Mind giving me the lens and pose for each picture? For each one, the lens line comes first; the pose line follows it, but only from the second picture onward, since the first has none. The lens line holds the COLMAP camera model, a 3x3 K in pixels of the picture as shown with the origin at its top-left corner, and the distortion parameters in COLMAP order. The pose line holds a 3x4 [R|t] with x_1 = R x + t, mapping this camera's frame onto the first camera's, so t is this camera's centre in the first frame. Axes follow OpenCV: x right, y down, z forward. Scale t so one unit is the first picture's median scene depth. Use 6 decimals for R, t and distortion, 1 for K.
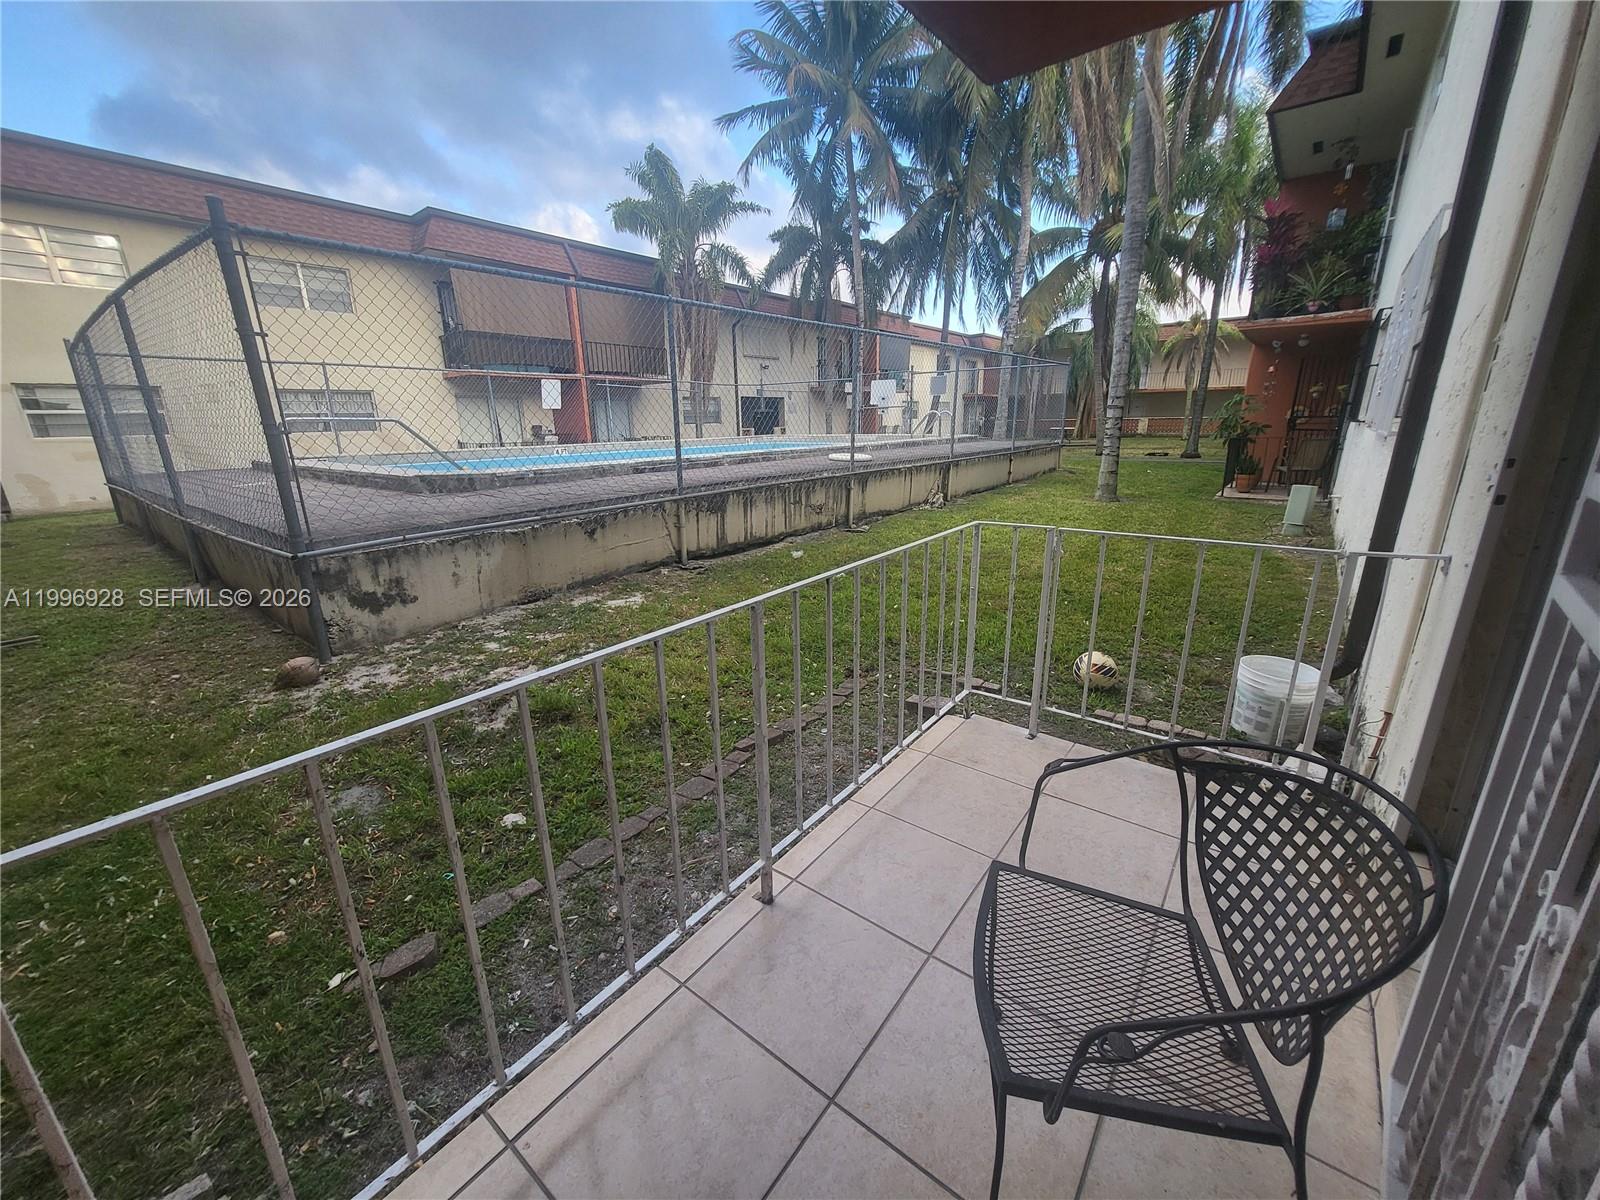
lens RADIAL K [[631.0, 0, 796.8], [0, 631.0, 607.6], [0, 0, 1]] dist [0.002143, -0.000852]
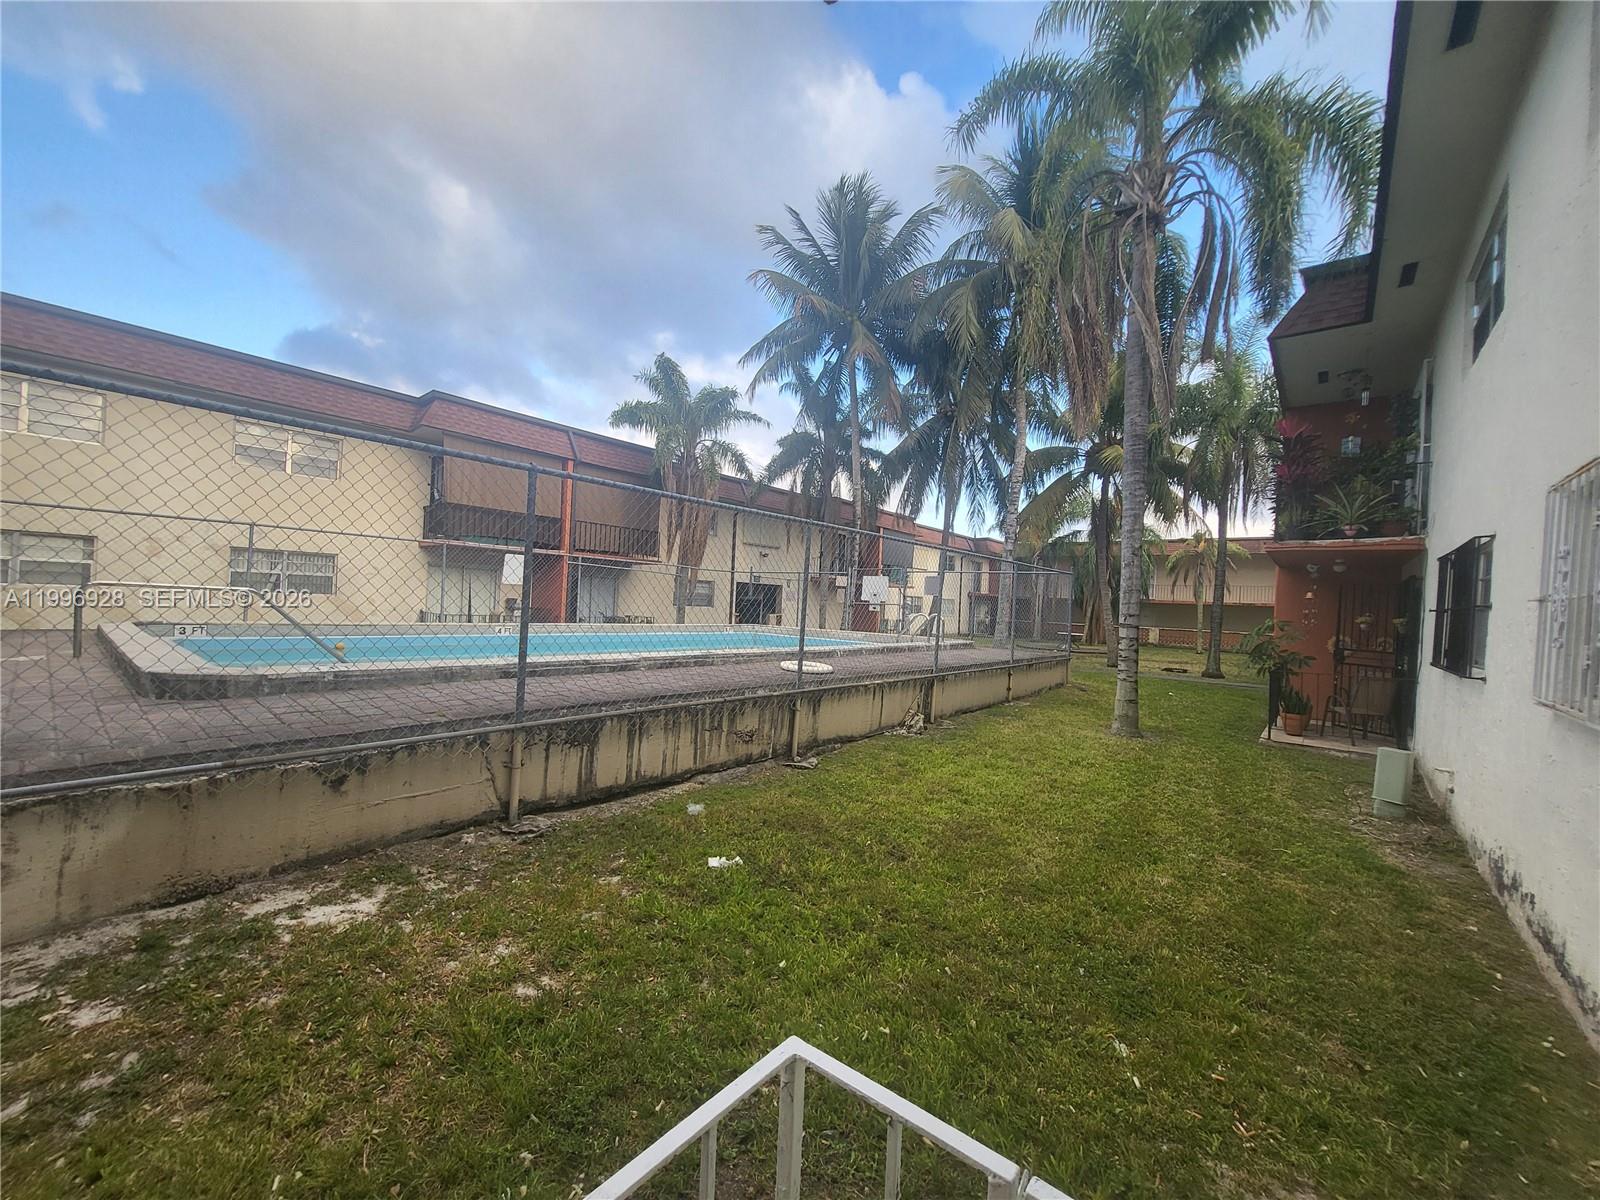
lens RADIAL K [[631.0, 0, 793.8], [0, 631.0, 606.4], [0, 0, 1]] dist [0.002143, -0.000852]
pose [[0.997491, 0.063688, -0.030911, 0.072434], [-0.069803, 0.957584, -0.279570, -0.068116], [0.011794, 0.281027, 0.959627, 0.157232]]
